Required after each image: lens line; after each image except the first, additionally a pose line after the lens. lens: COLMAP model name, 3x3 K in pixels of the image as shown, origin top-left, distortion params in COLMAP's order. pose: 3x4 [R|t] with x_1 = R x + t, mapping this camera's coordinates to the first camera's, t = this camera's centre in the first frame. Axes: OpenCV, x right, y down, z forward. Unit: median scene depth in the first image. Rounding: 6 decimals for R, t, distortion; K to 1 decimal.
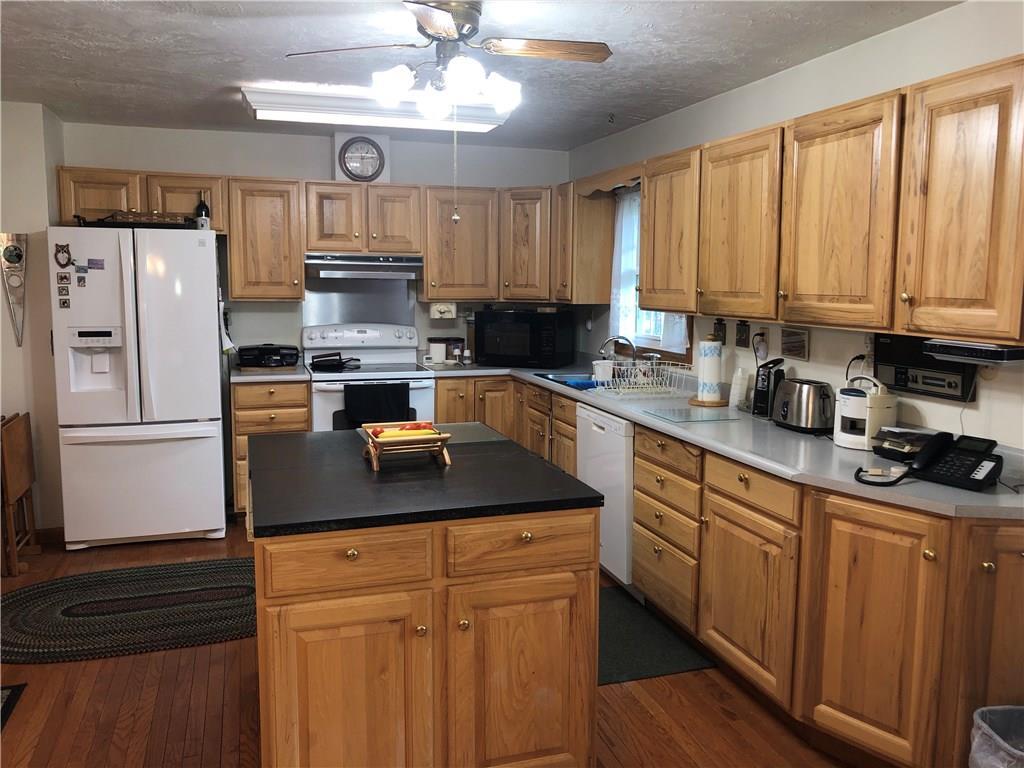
lens RADIAL K [[841.8, 0, 512.0], [0, 841.8, 384.0], [0, 0, 1]] dist [0.015578, -0.001751]
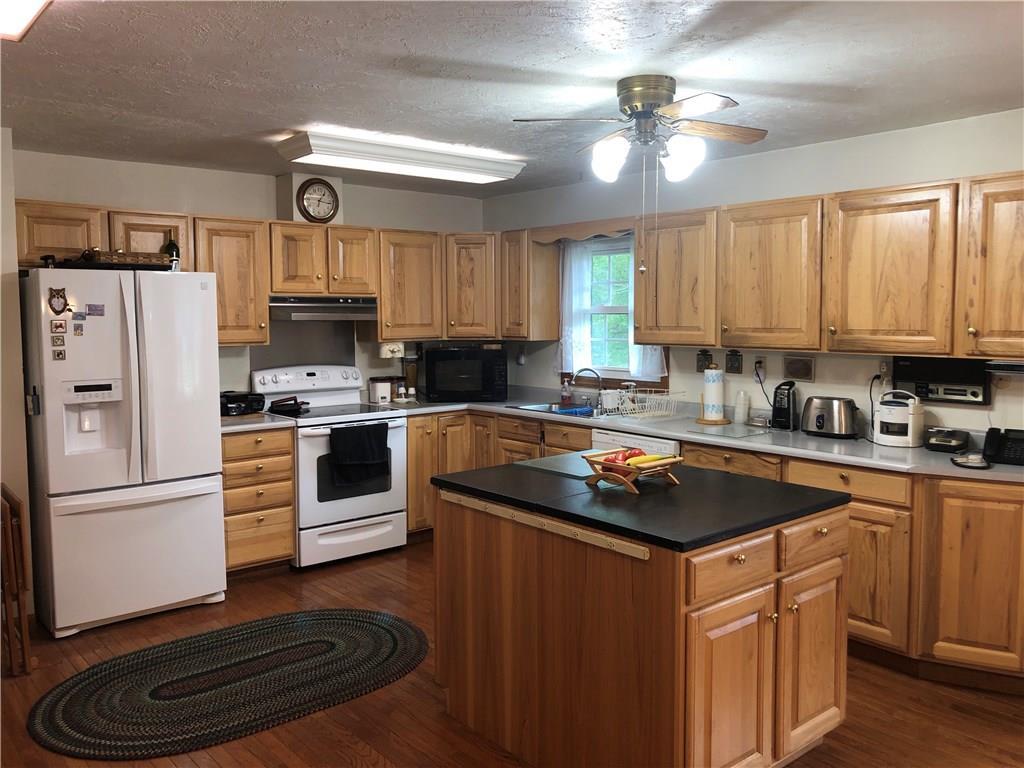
lens RADIAL K [[841.8, 0, 512.0], [0, 841.8, 384.0], [0, 0, 1]] dist [0.015578, -0.001751]
pose [[0.925118, -0.044287, 0.377088, -0.426774], [0.058906, 0.997890, -0.027318, -0.013169], [-0.375082, 0.047485, 0.925775, 0.008552]]
